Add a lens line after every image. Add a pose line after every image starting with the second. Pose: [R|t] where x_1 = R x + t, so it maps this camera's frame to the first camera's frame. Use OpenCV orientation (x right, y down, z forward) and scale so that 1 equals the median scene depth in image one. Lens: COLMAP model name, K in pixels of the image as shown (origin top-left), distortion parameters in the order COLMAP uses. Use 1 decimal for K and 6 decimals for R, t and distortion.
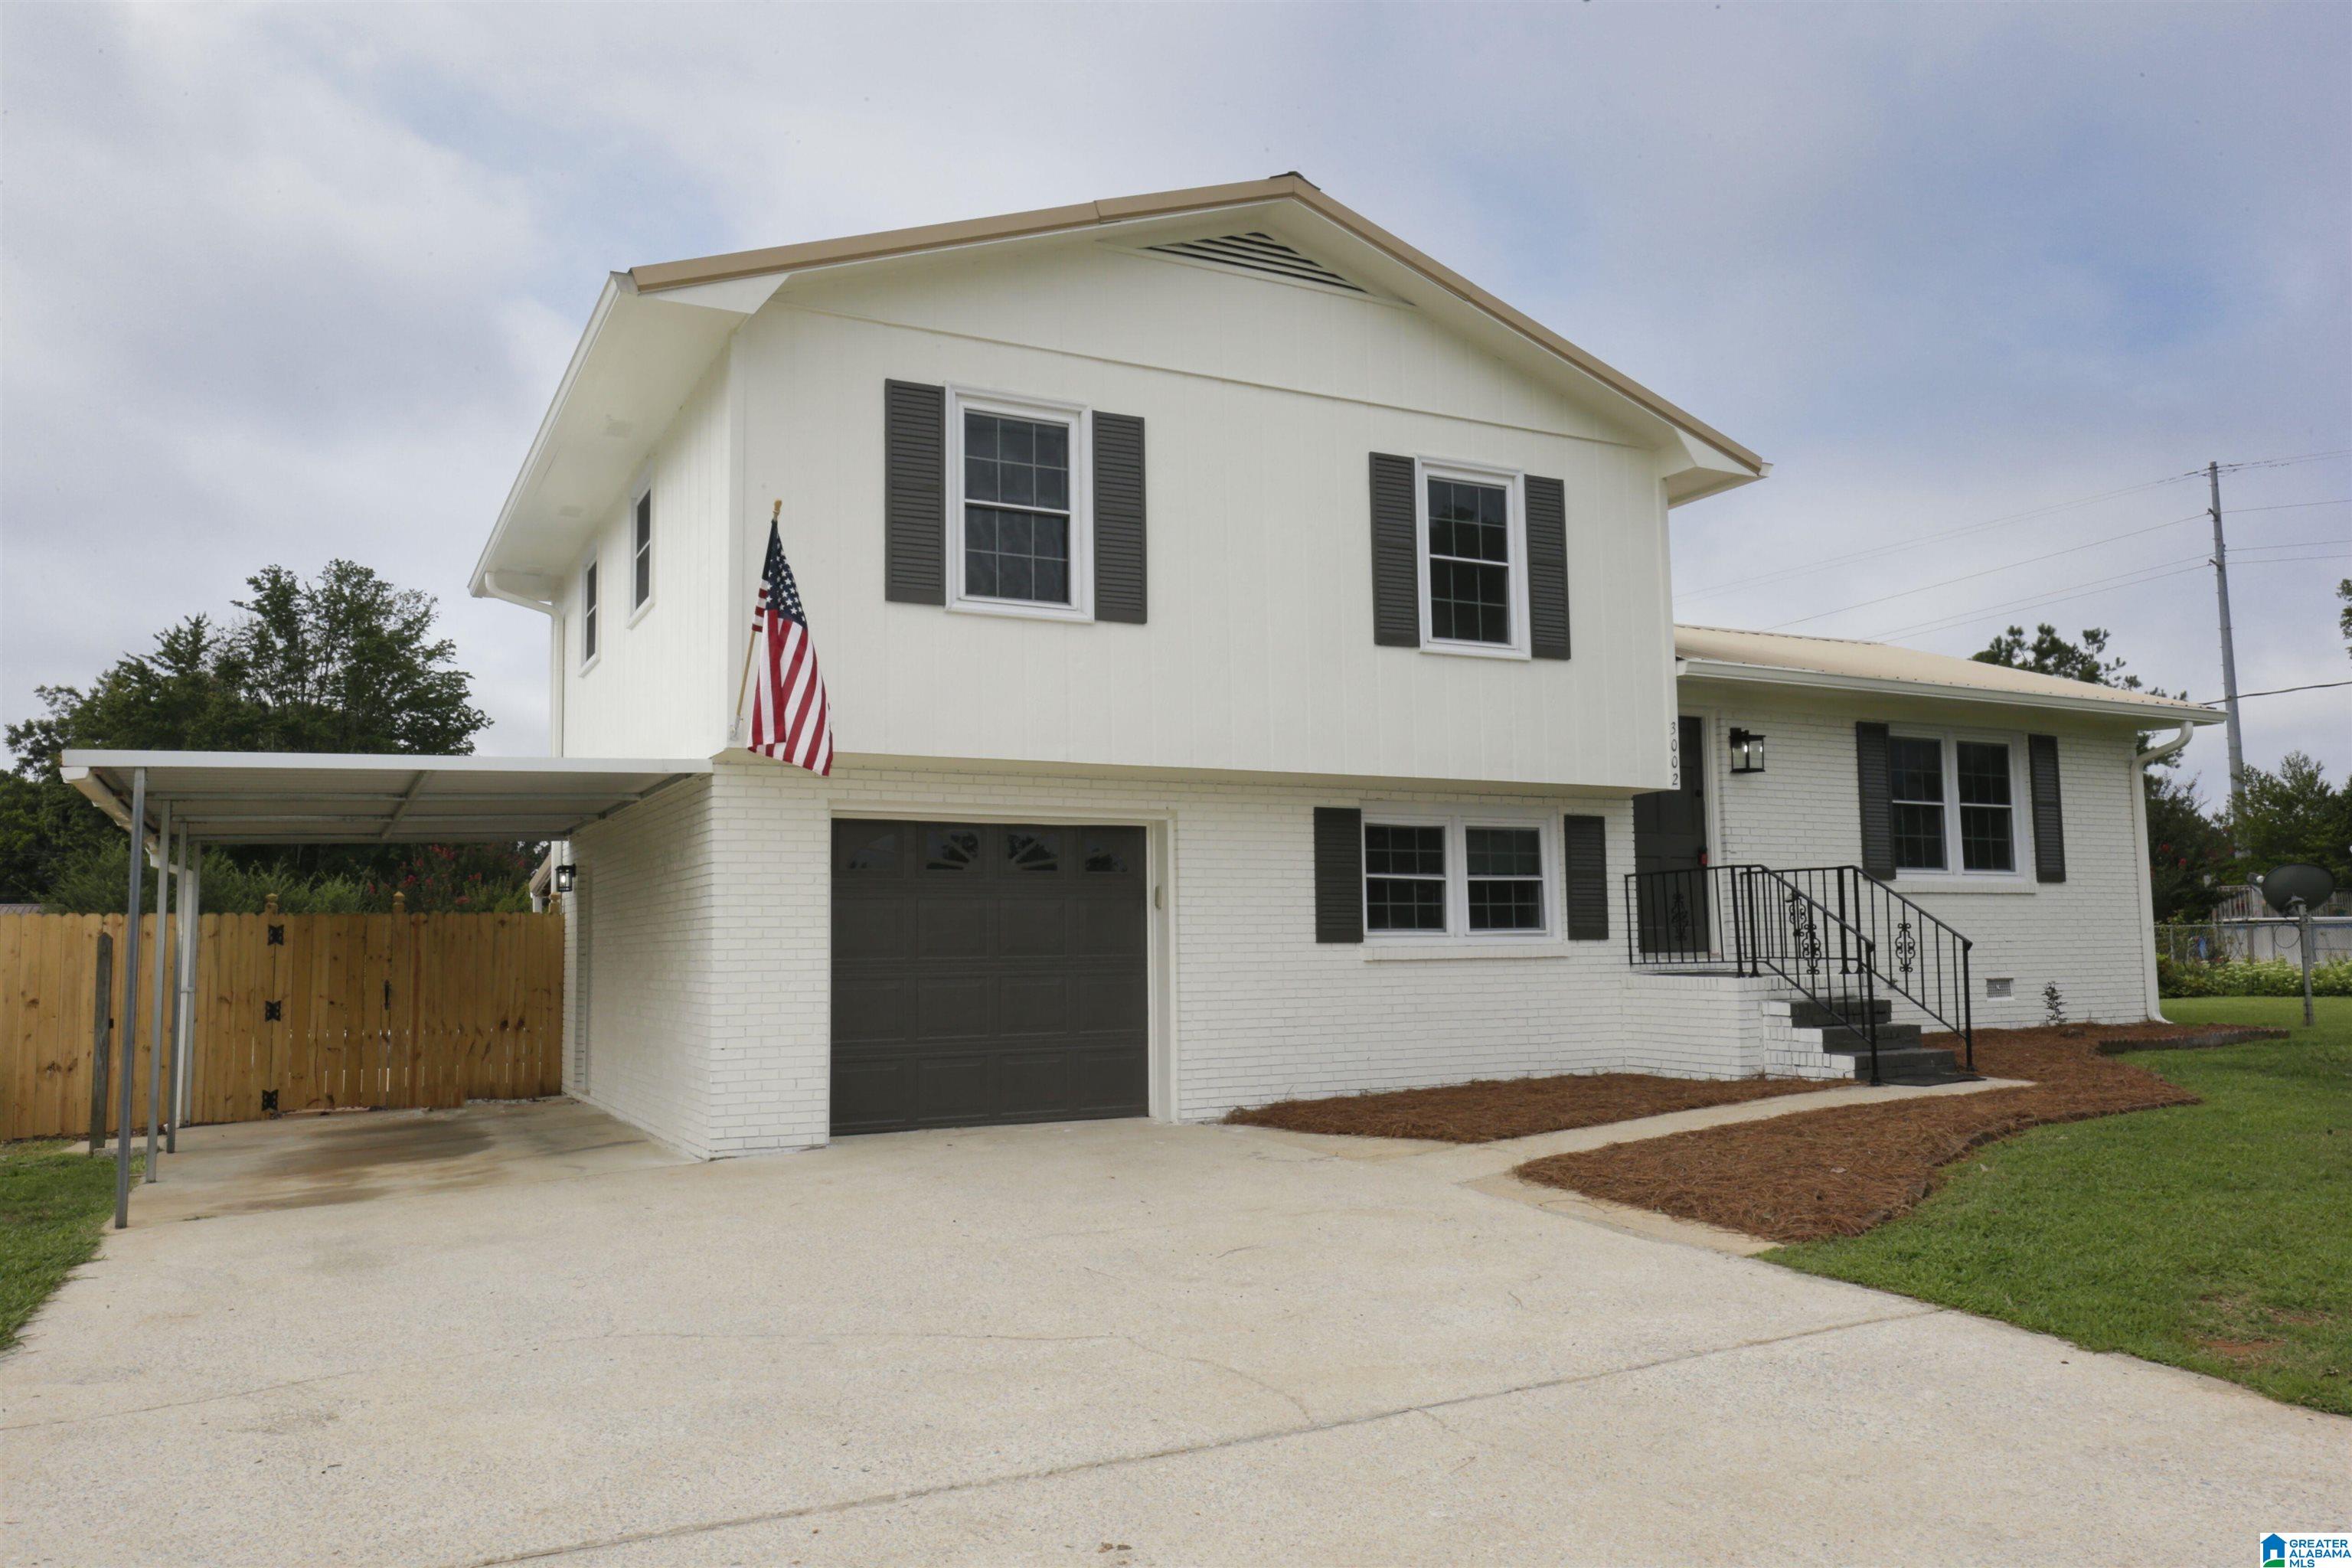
lens RADIAL K [[1677.8, 0, 1176.0], [0, 1677.8, 784.0], [0, 0, 1]] dist [-0.001509, -0.001154]
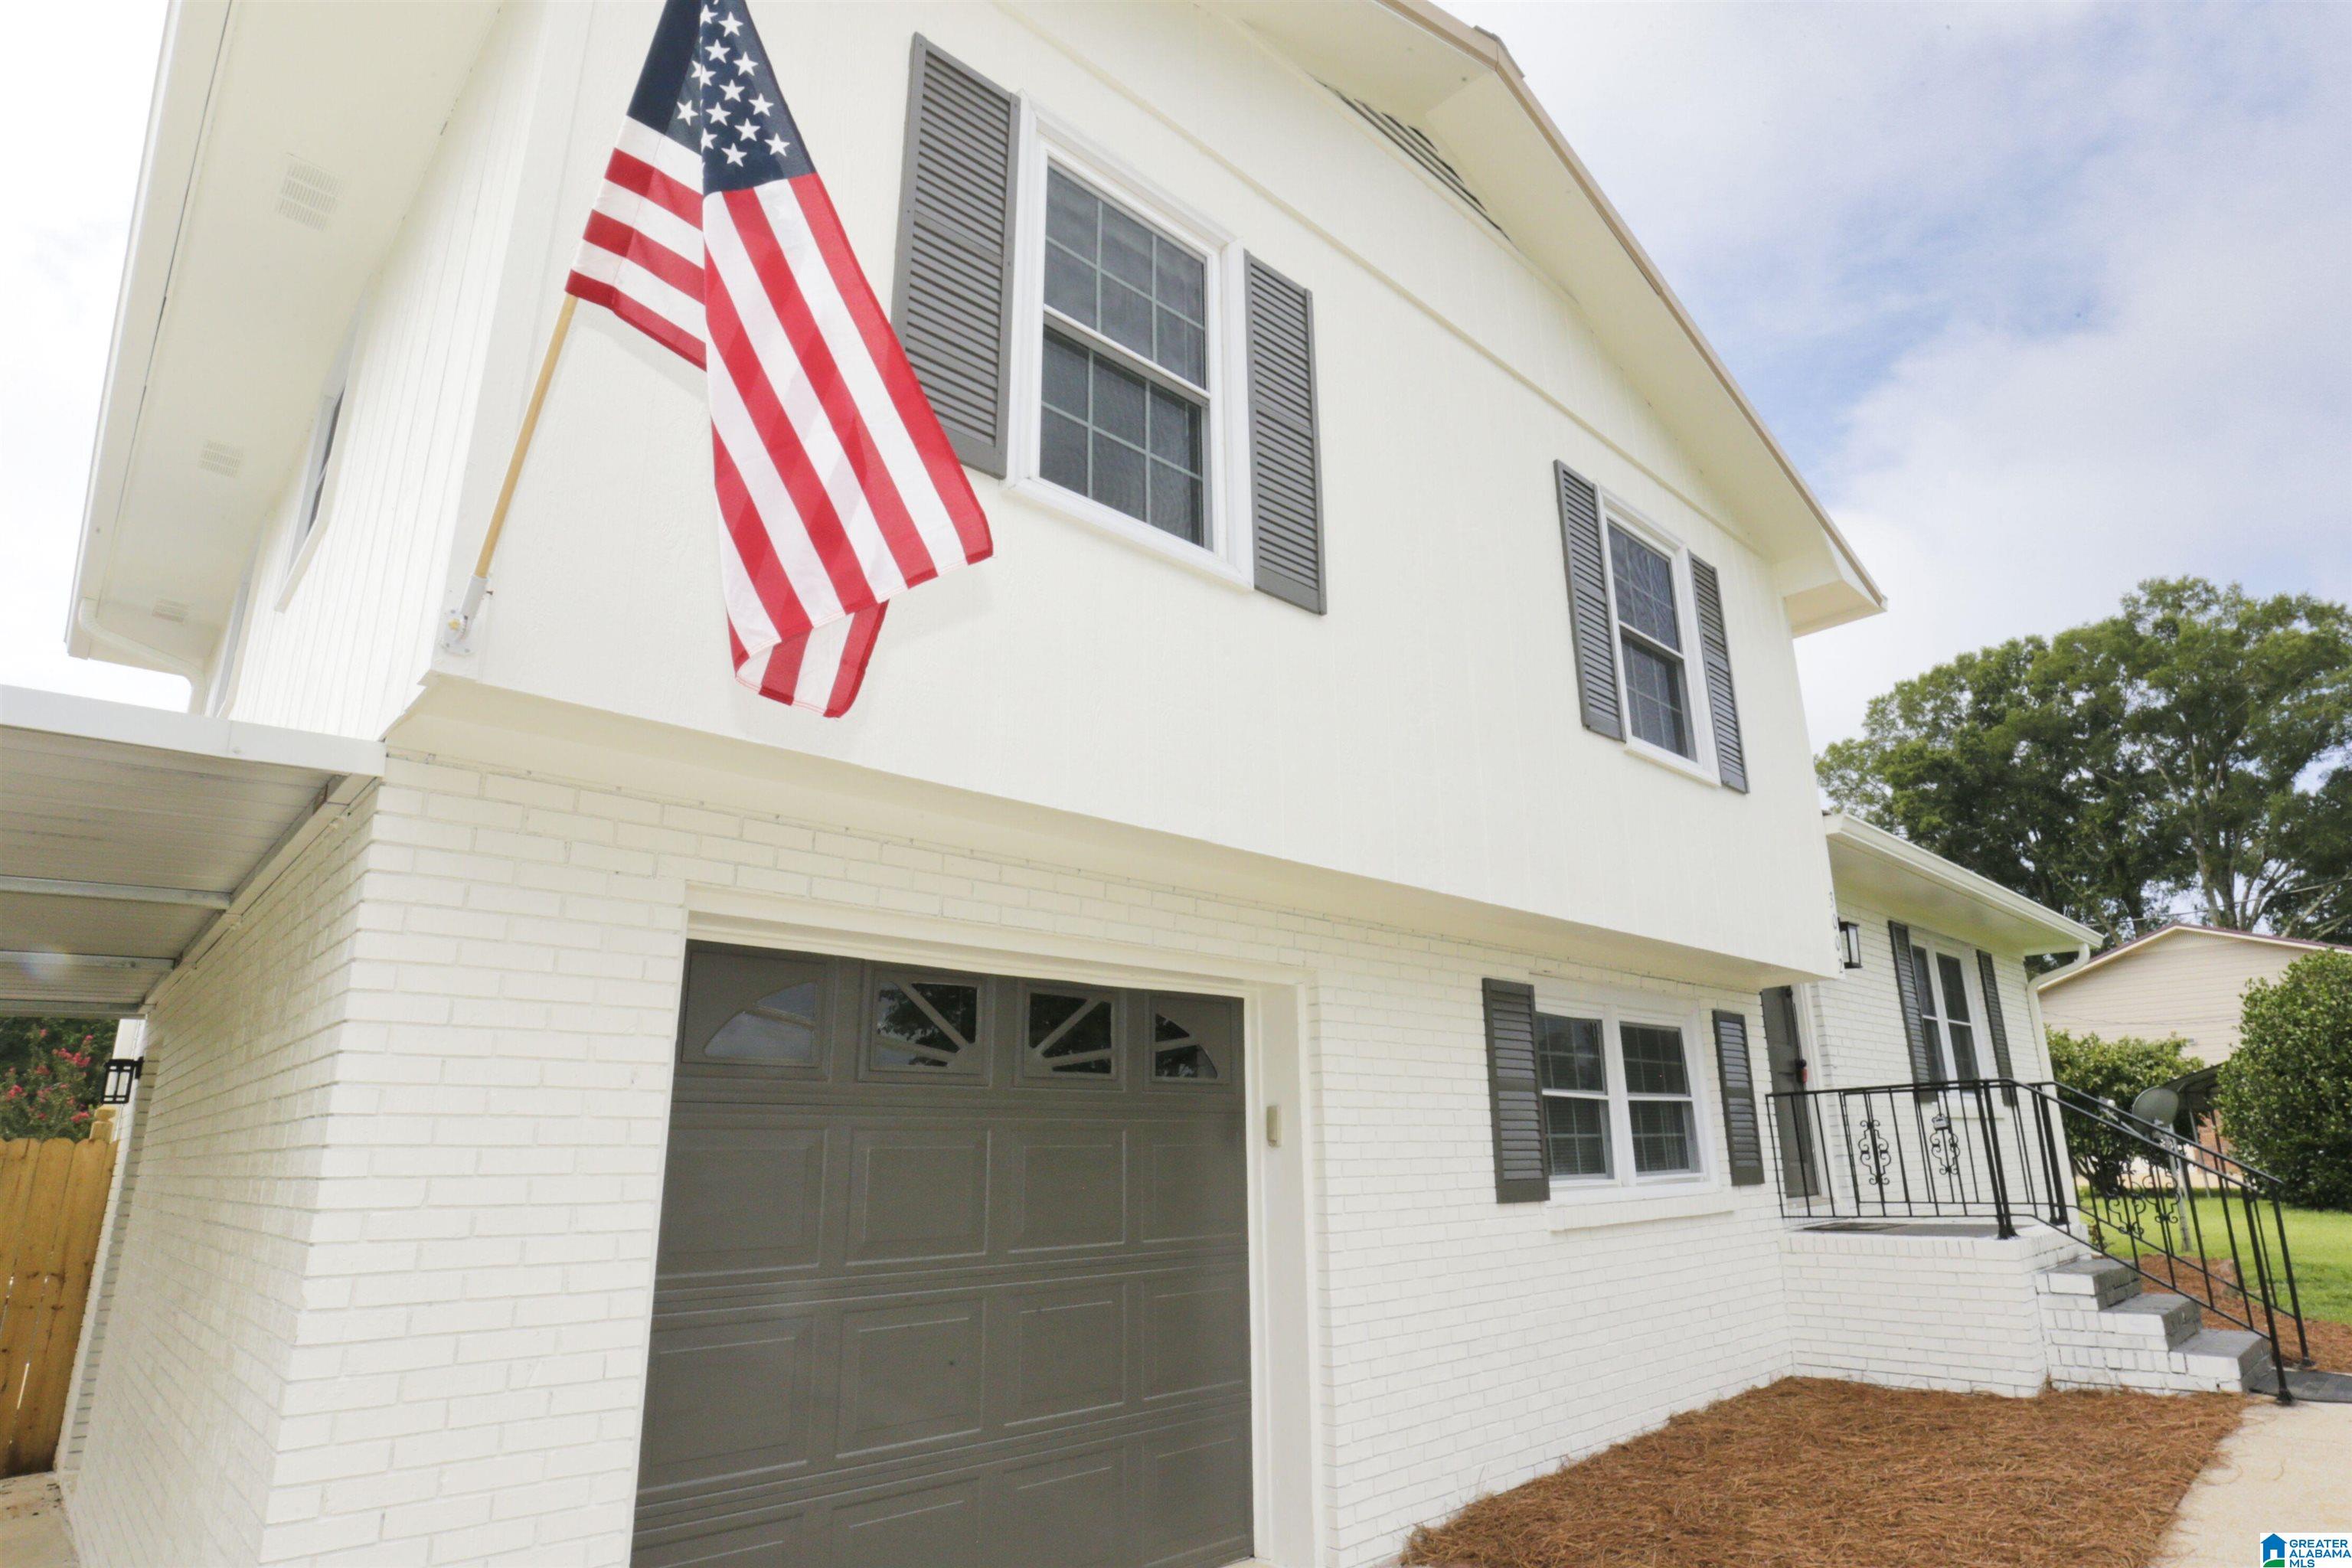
lens RADIAL K [[1253.5, 0, 1234.0], [0, 1253.5, 784.2], [0, 0, 1]] dist [-0.032874, 0.000453]
pose [[0.957502, 0.078477, 0.277544, -0.148462], [-0.022899, 0.979919, -0.198077, 0.039156], [-0.287515, 0.183304, 0.940072, 0.598934]]
